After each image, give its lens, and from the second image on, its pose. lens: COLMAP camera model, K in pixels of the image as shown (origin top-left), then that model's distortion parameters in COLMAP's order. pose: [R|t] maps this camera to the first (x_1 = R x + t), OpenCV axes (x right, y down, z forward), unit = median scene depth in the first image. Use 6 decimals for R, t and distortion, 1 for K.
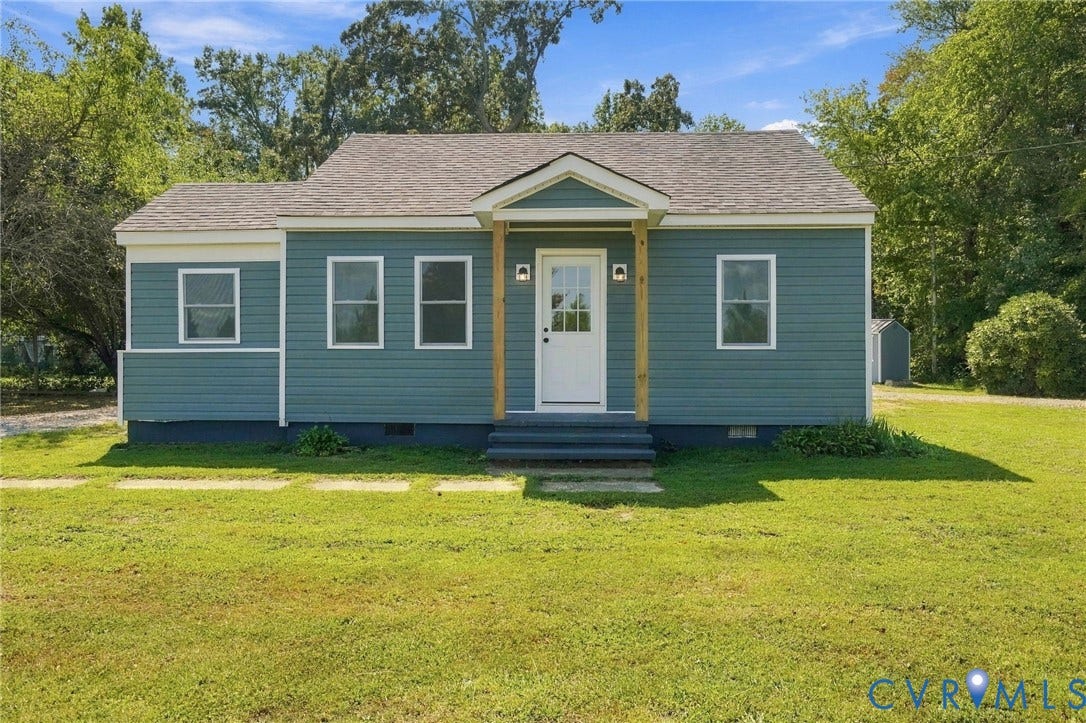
lens RADIAL K [[801.7, 0, 543.0], [0, 801.7, 361.5], [0, 0, 1]] dist [-0.005333, 0.000450]
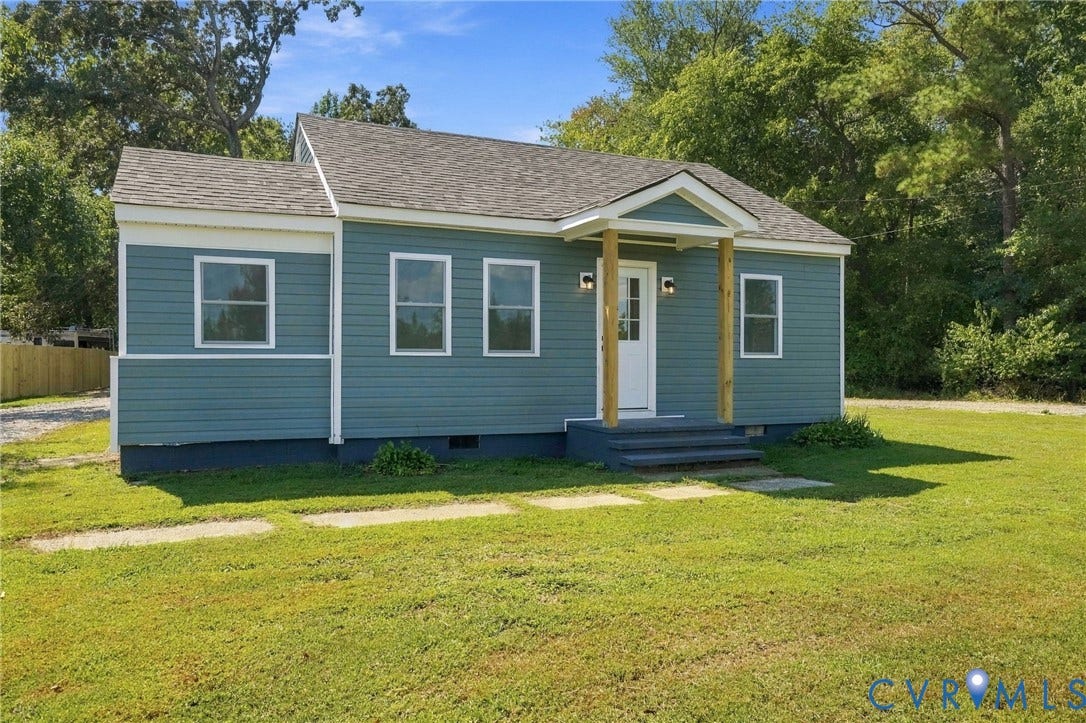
lens RADIAL K [[780.6, 0, 542.8], [0, 780.6, 373.0], [0, 0, 1]] dist [-0.017482, 0.001205]
pose [[0.898631, -0.004047, 0.438686, -0.498736], [0.000728, 0.999970, 0.007734, -0.002775], [-0.438704, -0.006631, 0.898607, 0.139986]]
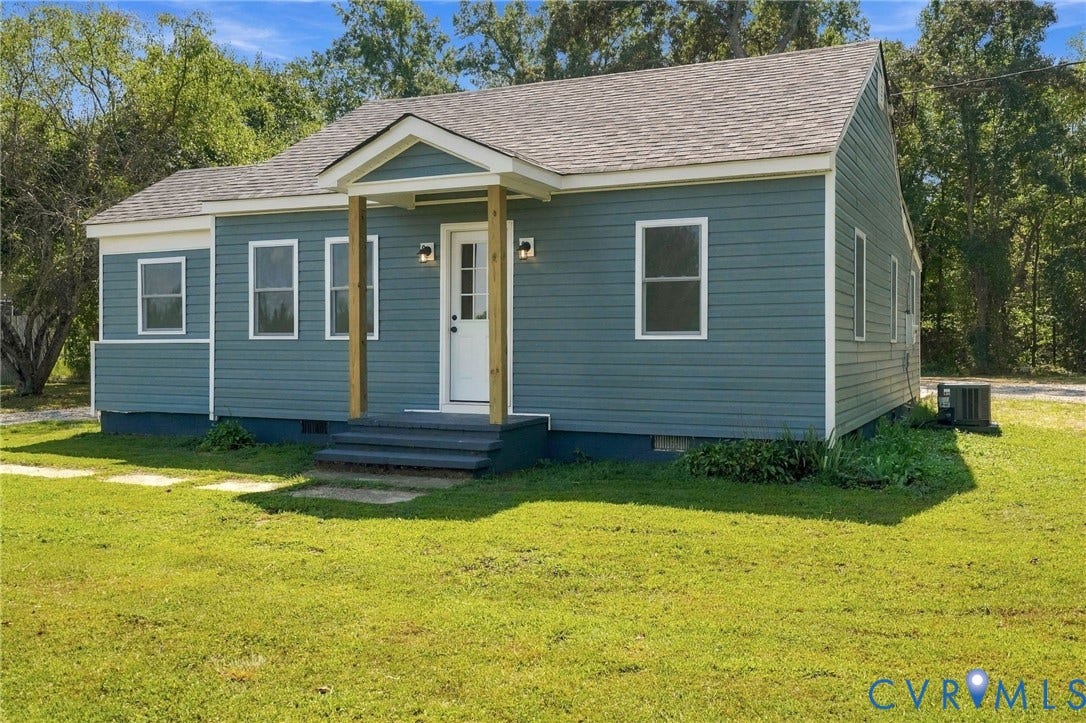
lens RADIAL K [[994.6, 0, 543.0], [0, 994.6, 361.5], [0, 0, 1]] dist [0.023647, -0.006964]
pose [[0.924295, 0.006931, -0.381616, 0.499817], [-0.004483, 0.999963, 0.007304, -0.000017], [0.381653, -0.005040, 0.924292, 0.045648]]
